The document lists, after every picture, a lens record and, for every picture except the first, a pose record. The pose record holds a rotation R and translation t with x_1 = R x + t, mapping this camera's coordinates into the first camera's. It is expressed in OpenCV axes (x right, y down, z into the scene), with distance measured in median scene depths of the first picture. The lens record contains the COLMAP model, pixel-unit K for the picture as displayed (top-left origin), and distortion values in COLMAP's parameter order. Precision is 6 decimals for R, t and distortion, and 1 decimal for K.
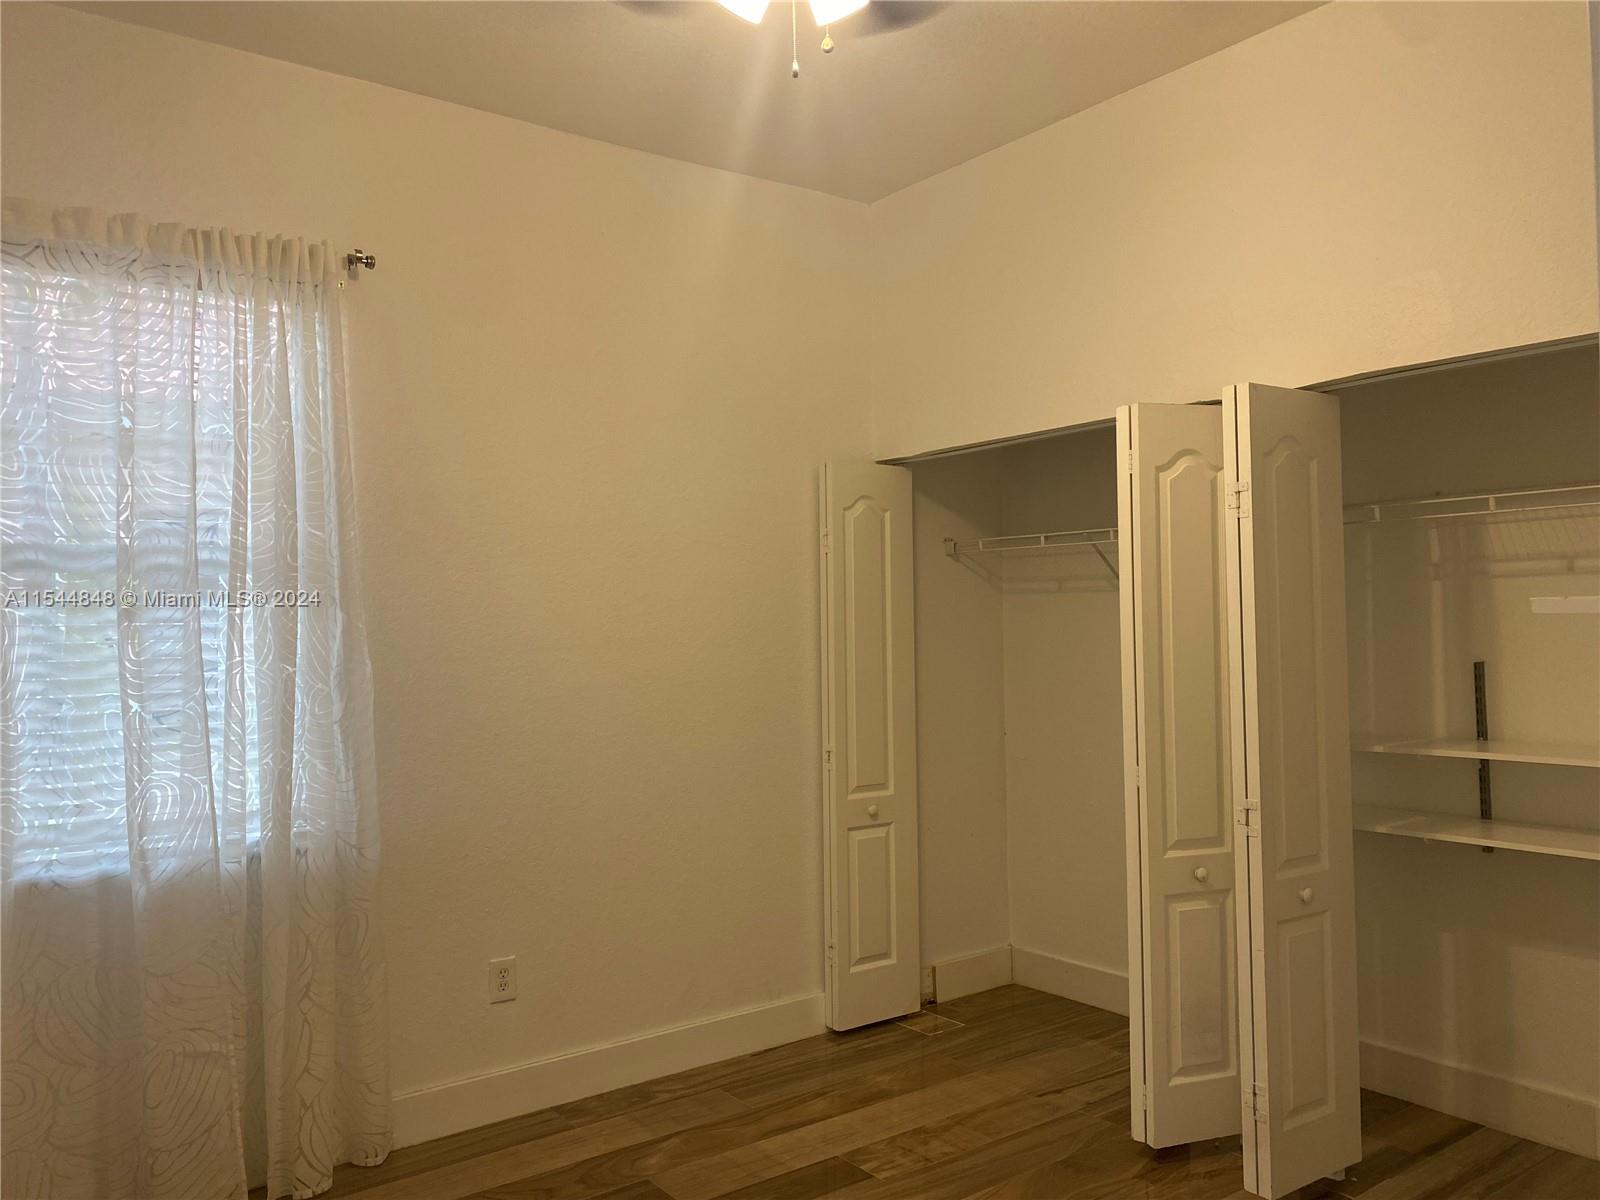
lens RADIAL K [[1206.5, 0, 764.2], [0, 1206.5, 586.4], [0, 0, 1]] dist [-0.017183, -0.005424]
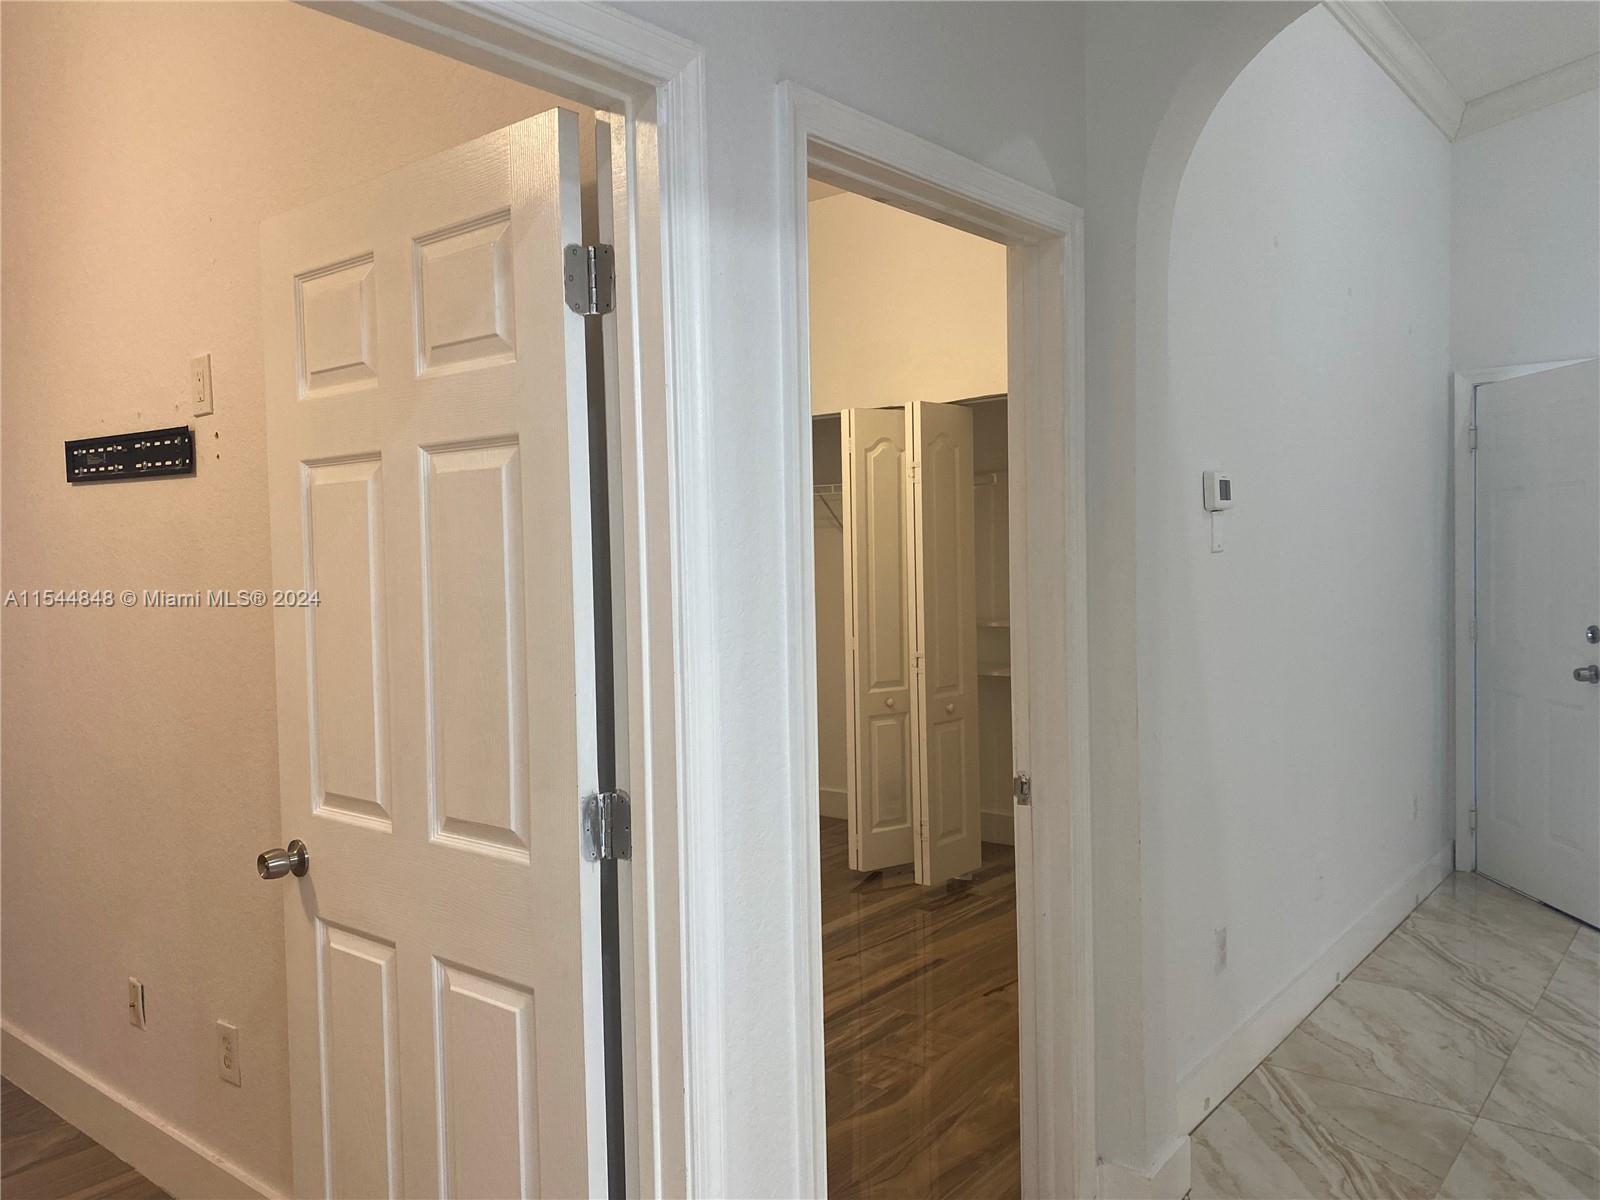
lens RADIAL K [[1218.1, 0, 755.9], [0, 1218.1, 596.3], [0, 0, 1]] dist [0.009053, -0.040623]
pose [[0.969429, -0.013789, 0.244983, -0.211509], [-0.000486, 0.998310, 0.058113, 0.001748], [-0.245370, -0.056456, 0.967784, -0.533350]]
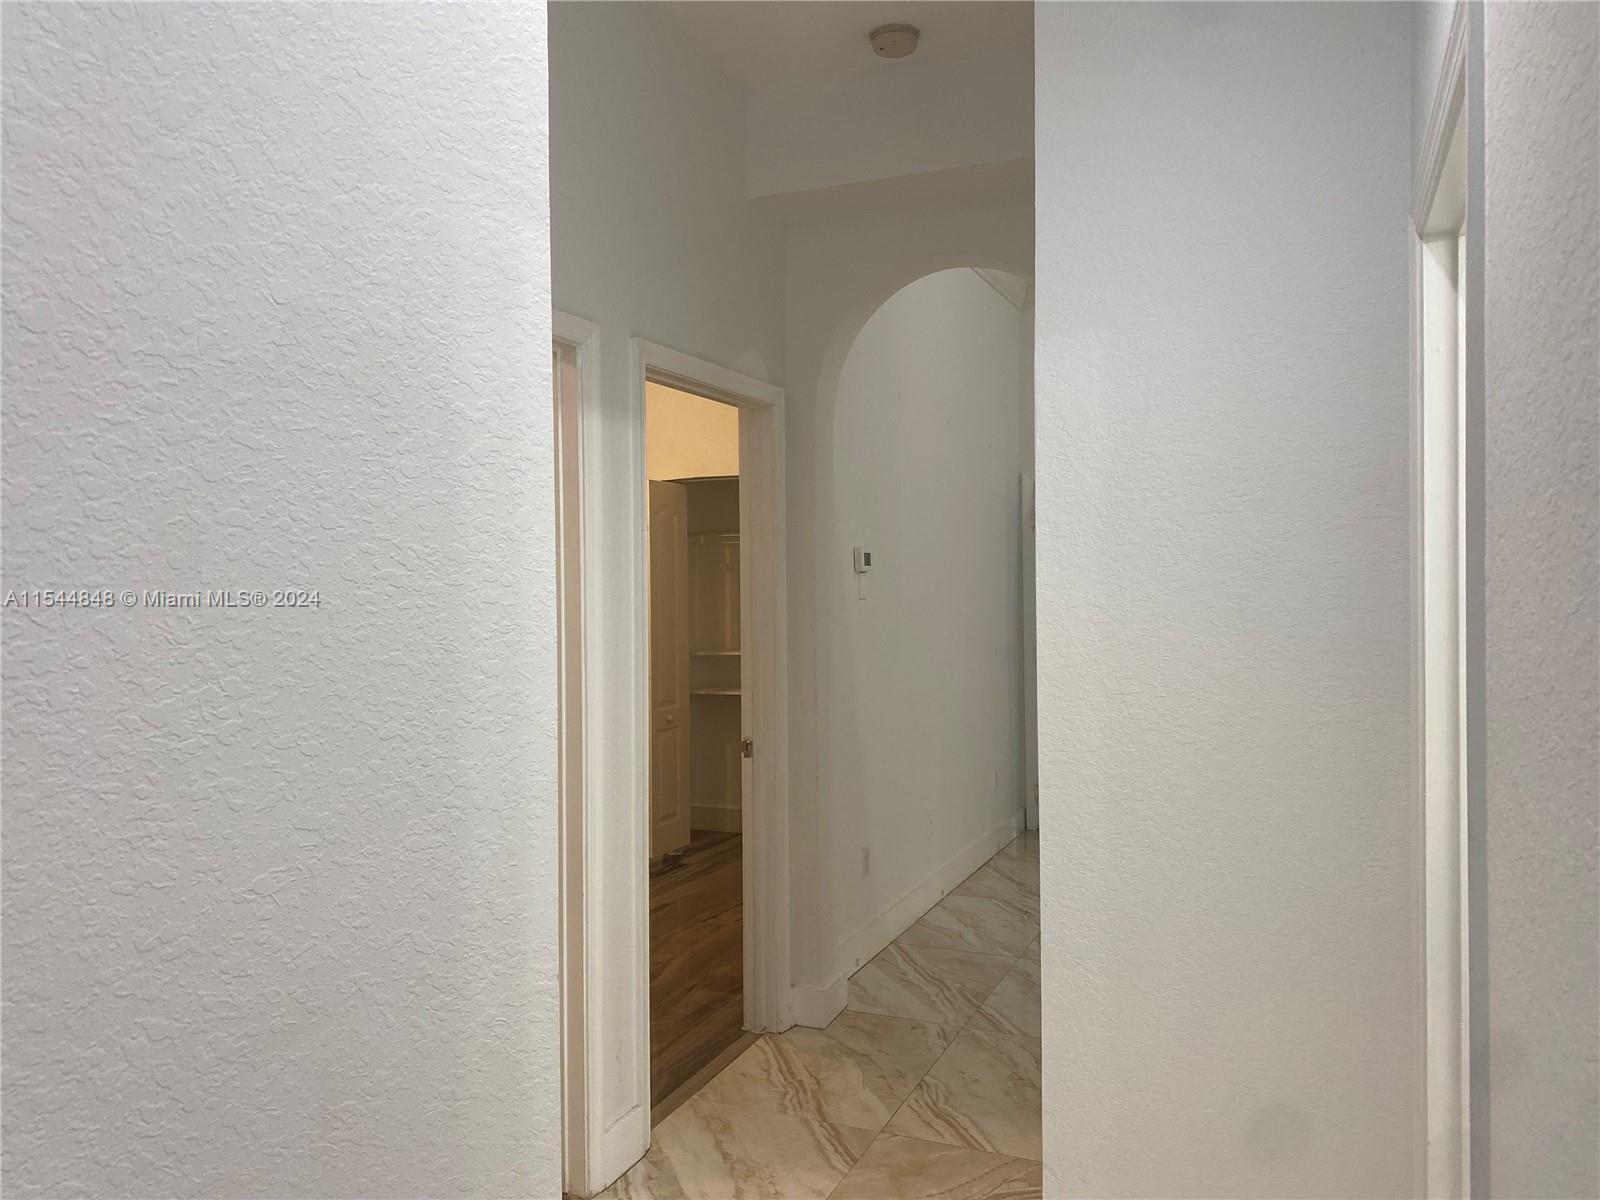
lens RADIAL K [[1206.5, 0, 764.2], [0, 1206.5, 586.4], [0, 0, 1]] dist [-0.017183, -0.005424]
pose [[0.865976, 0.009694, 0.499992, -0.452257], [-0.018349, 0.999755, 0.012396, -0.009044], [-0.499749, -0.019909, 0.865941, -0.888404]]
